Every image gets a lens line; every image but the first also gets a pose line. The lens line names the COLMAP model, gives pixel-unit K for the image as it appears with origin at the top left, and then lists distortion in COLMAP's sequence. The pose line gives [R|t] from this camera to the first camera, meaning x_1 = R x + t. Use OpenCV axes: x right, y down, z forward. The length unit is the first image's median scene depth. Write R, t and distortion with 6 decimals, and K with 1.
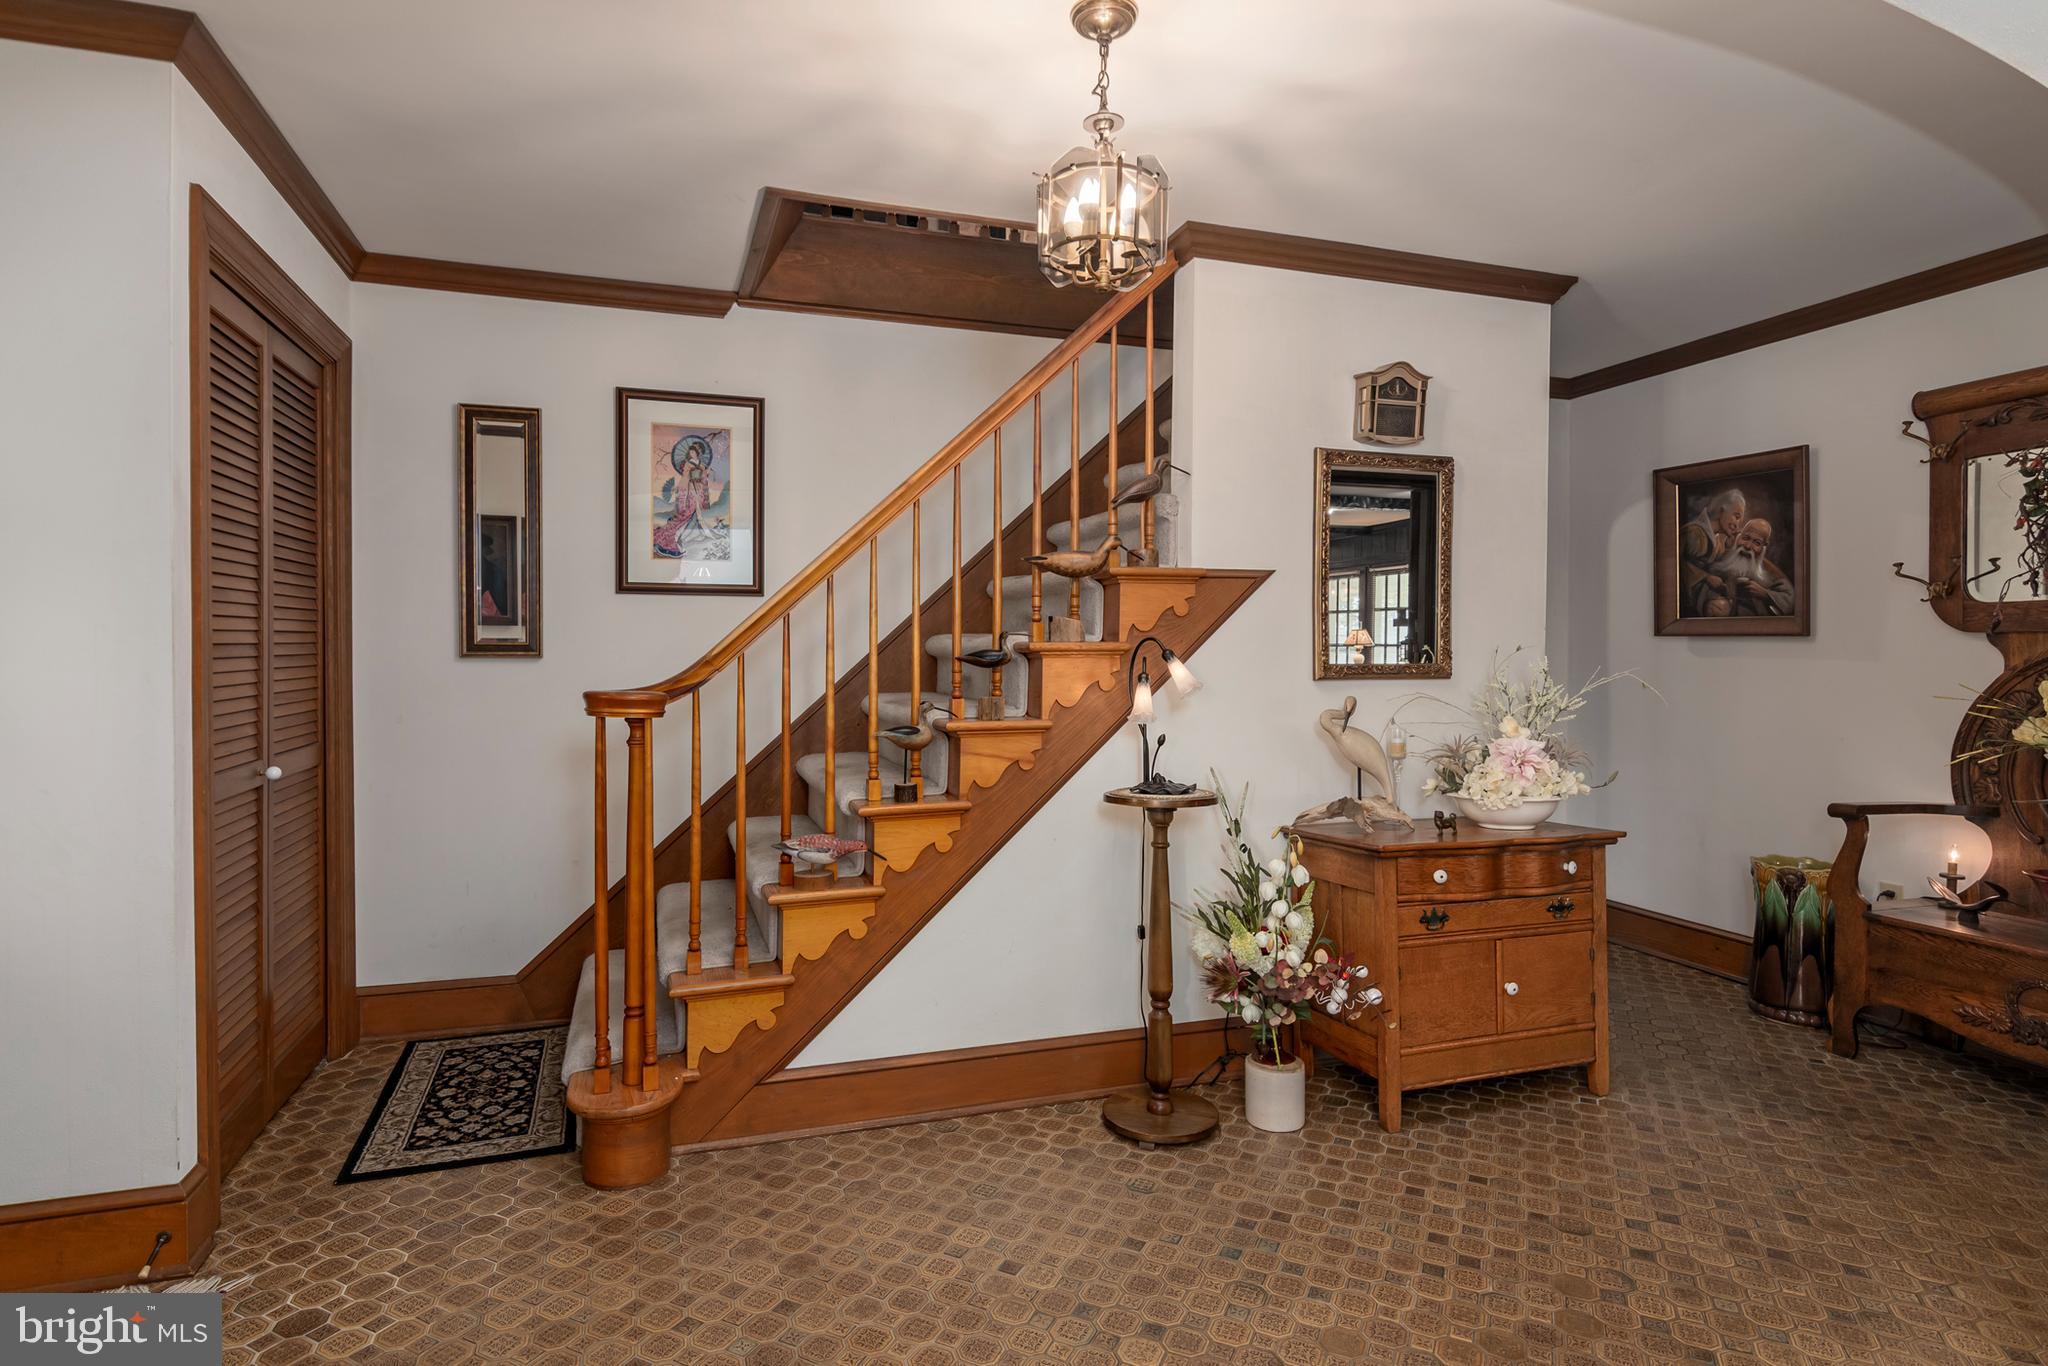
lens RADIAL K [[987.3, 0, 1026.2], [0, 987.3, 651.7], [0, 0, 1]] dist [-0.003776, 0.000621]
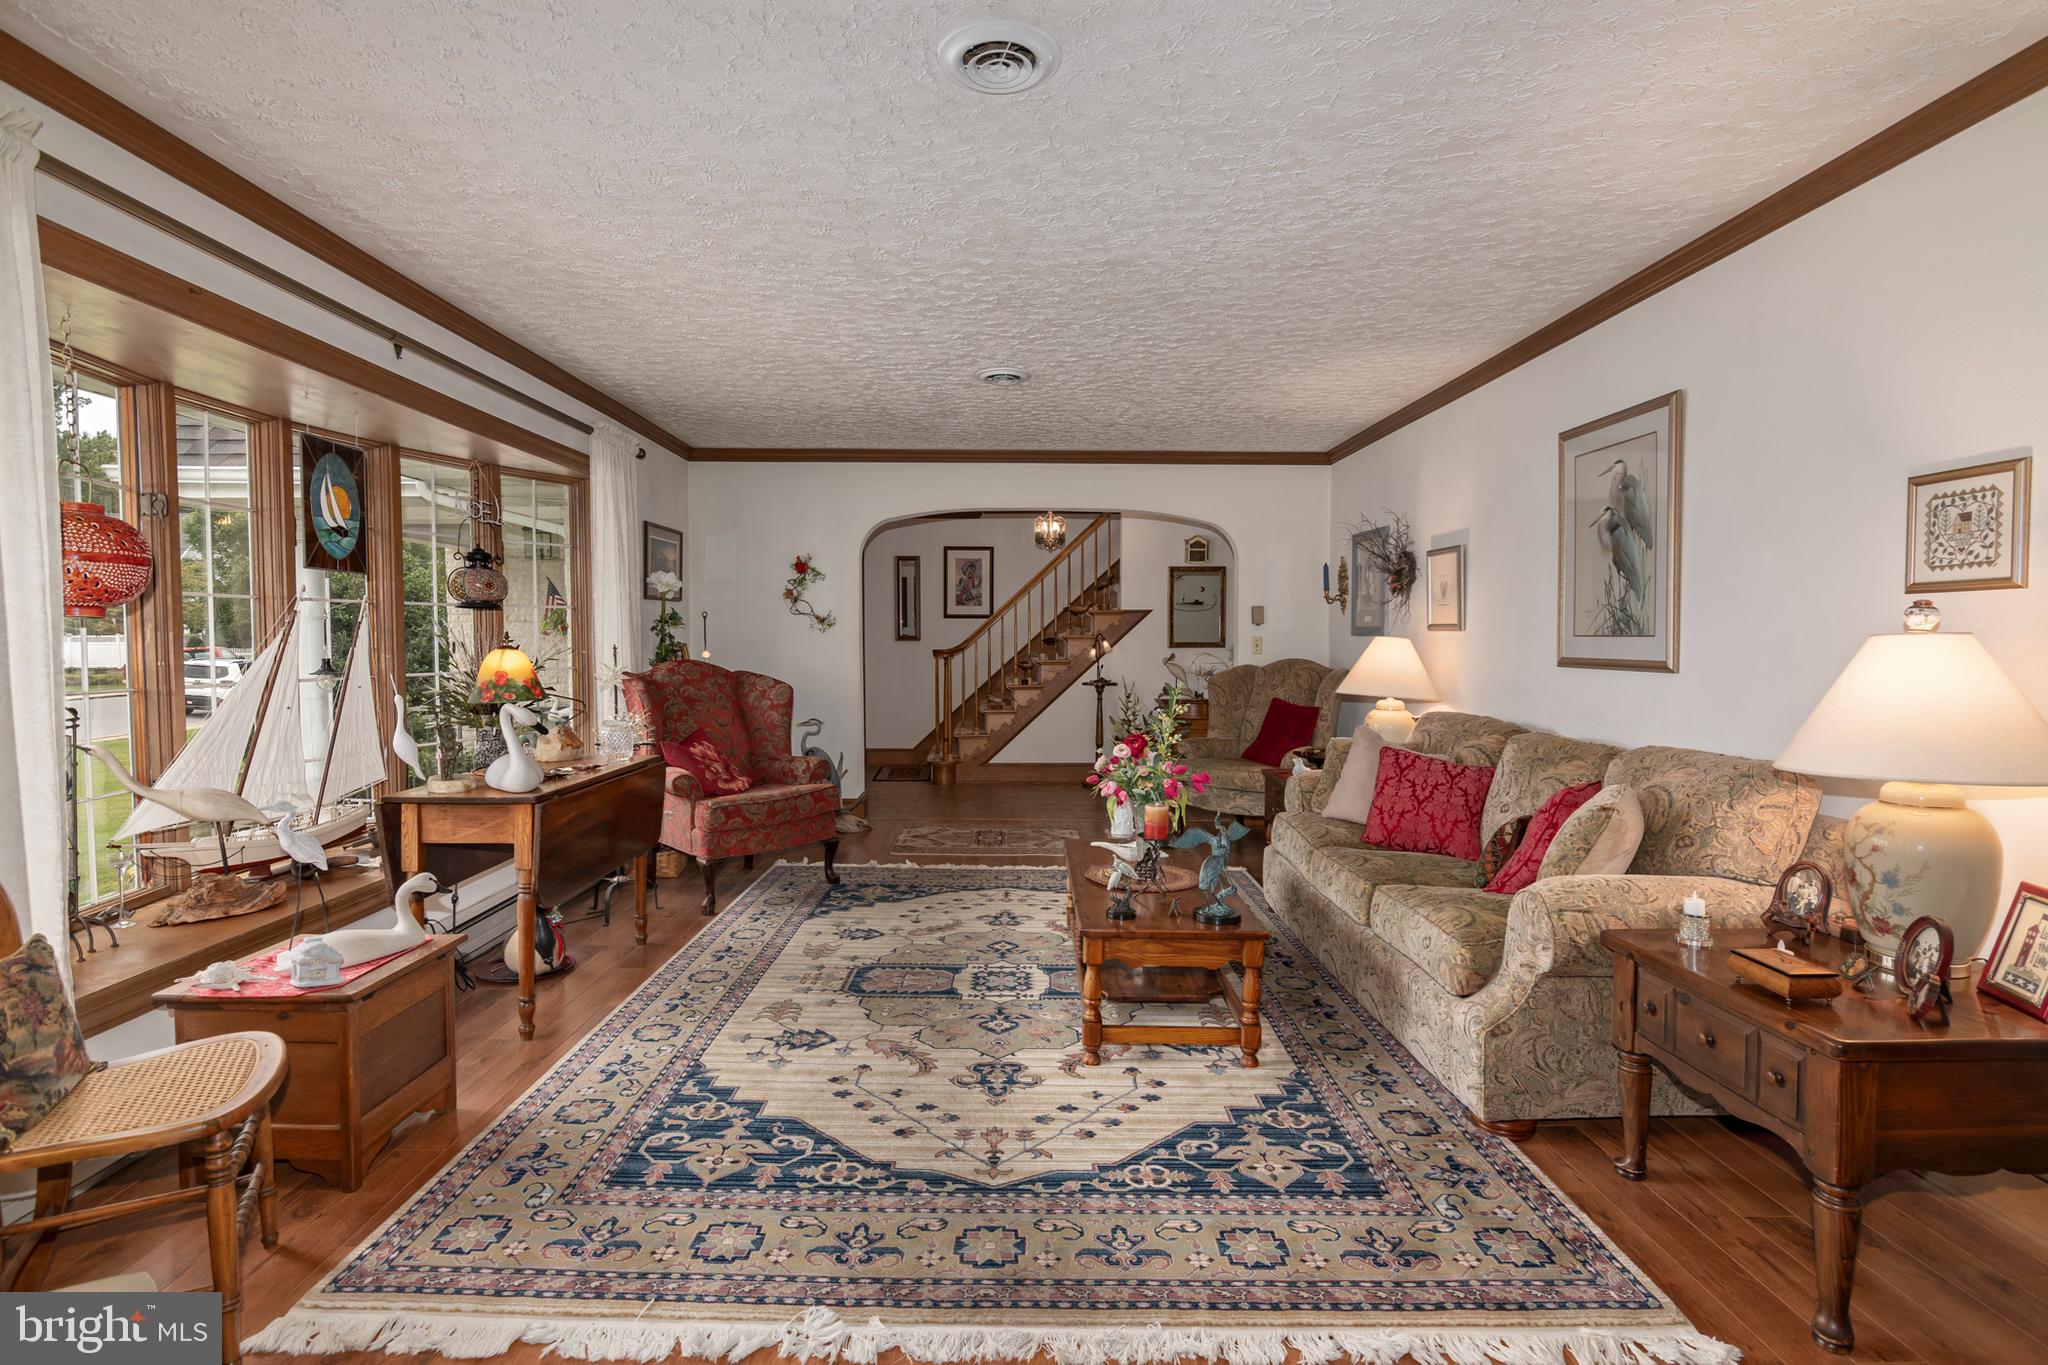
lens RADIAL K [[987.3, 0, 1026.2], [0, 987.3, 651.2], [0, 0, 1]] dist [-0.003776, 0.000621]
pose [[0.942659, 0.001068, -0.333756, 0.900453], [0.003076, 0.999925, 0.011886, 0.003125], [0.333743, -0.012231, 0.942585, -1.910195]]
